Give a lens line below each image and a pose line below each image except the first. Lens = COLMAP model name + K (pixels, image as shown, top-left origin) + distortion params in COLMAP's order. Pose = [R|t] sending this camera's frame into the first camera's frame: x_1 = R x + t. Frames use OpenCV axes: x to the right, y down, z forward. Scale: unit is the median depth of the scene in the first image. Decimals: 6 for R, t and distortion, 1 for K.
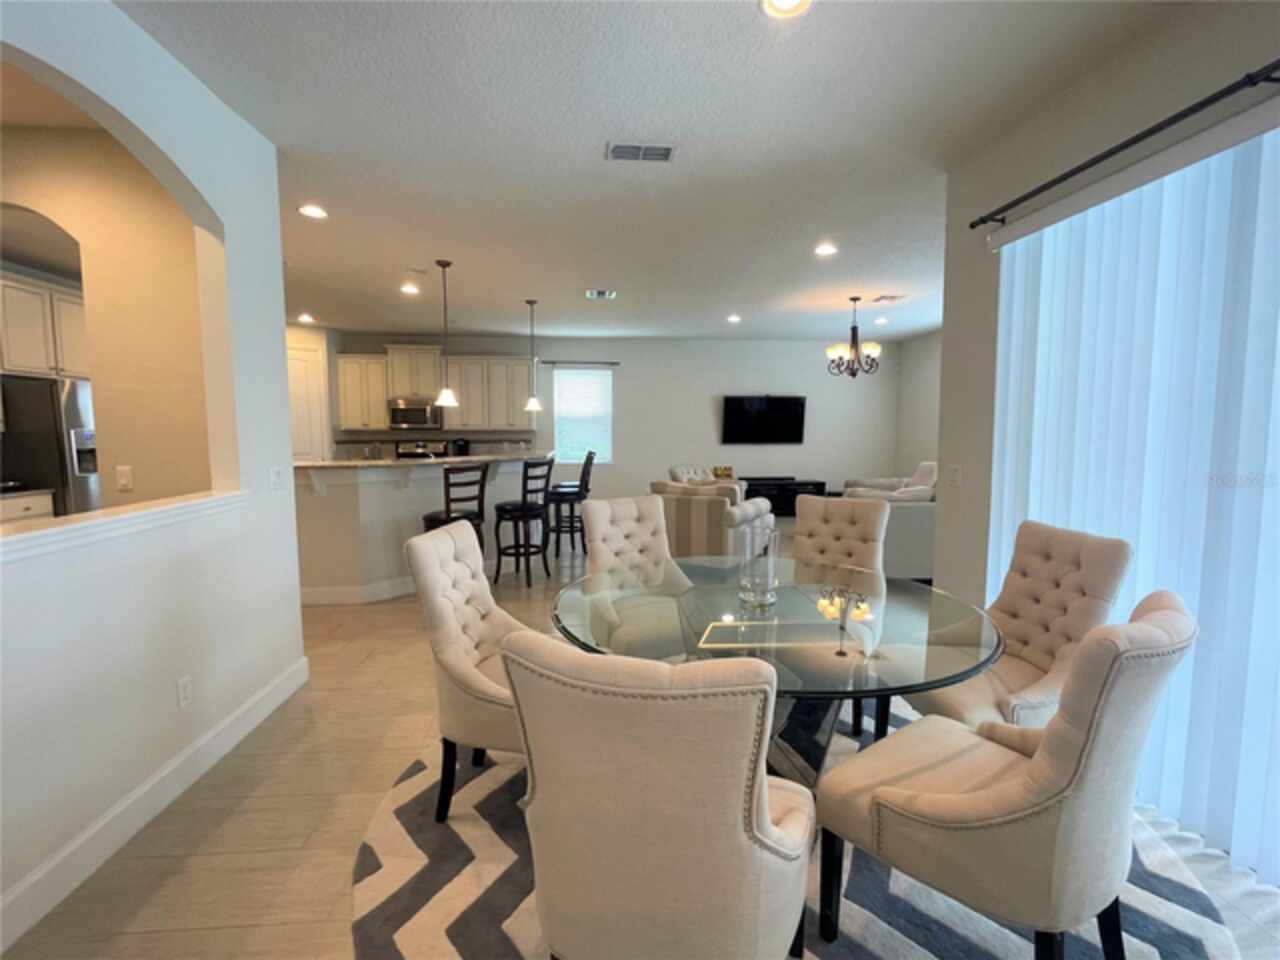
lens RADIAL K [[597.2, 0, 640.0], [0, 597.2, 480.0], [0, 0, 1]] dist [-0.001401, -0.001603]
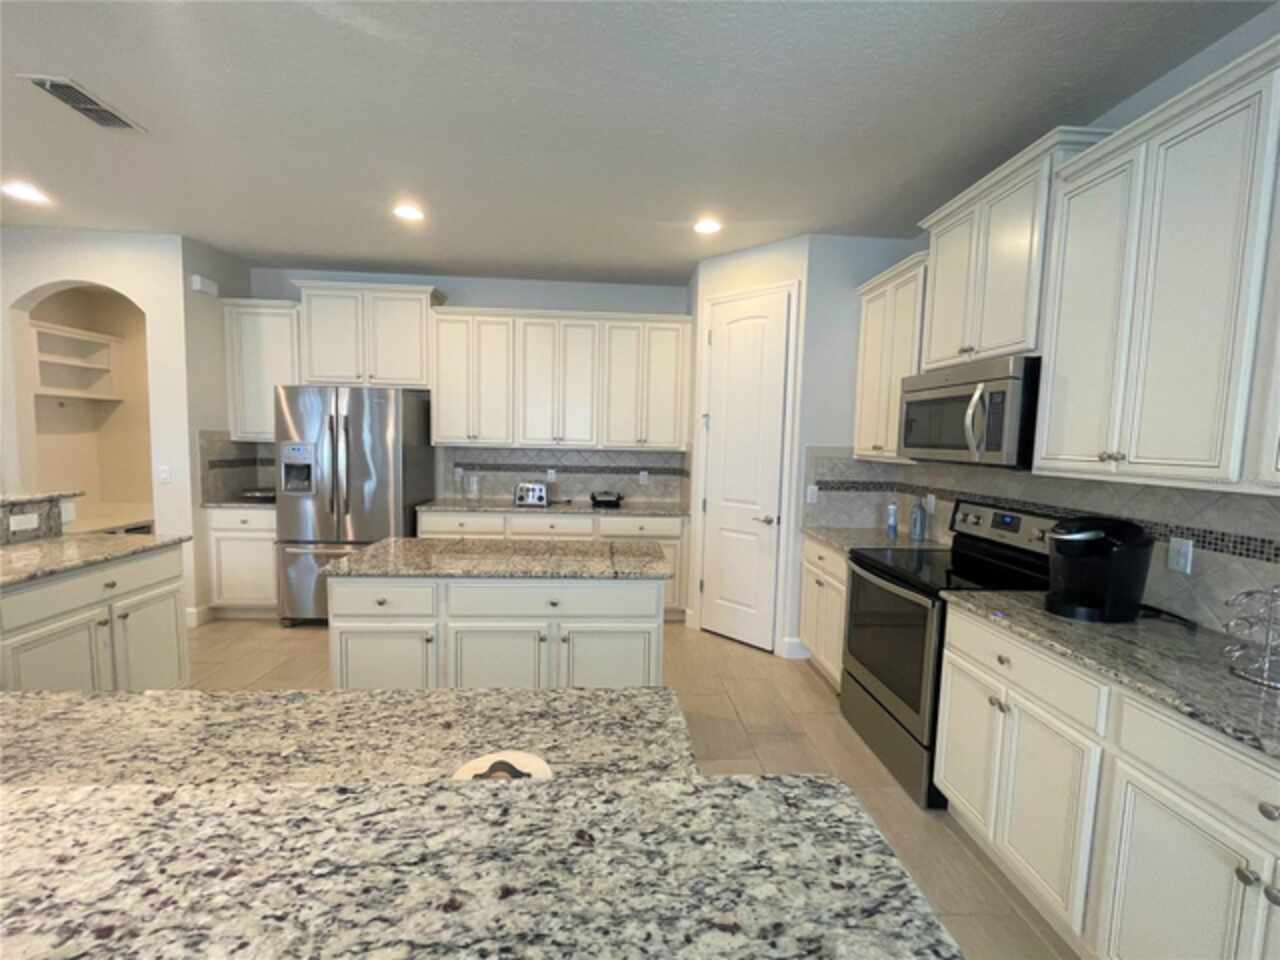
lens RADIAL K [[518.4, 0, 638.1], [0, 518.4, 478.9], [0, 0, 1]] dist [-0.004367, -0.000330]
pose [[-0.024655, 0.079181, -0.996555, -0.108519], [-0.109375, 0.990660, 0.081419, -0.082730], [0.993695, 0.111006, -0.015764, 0.851795]]
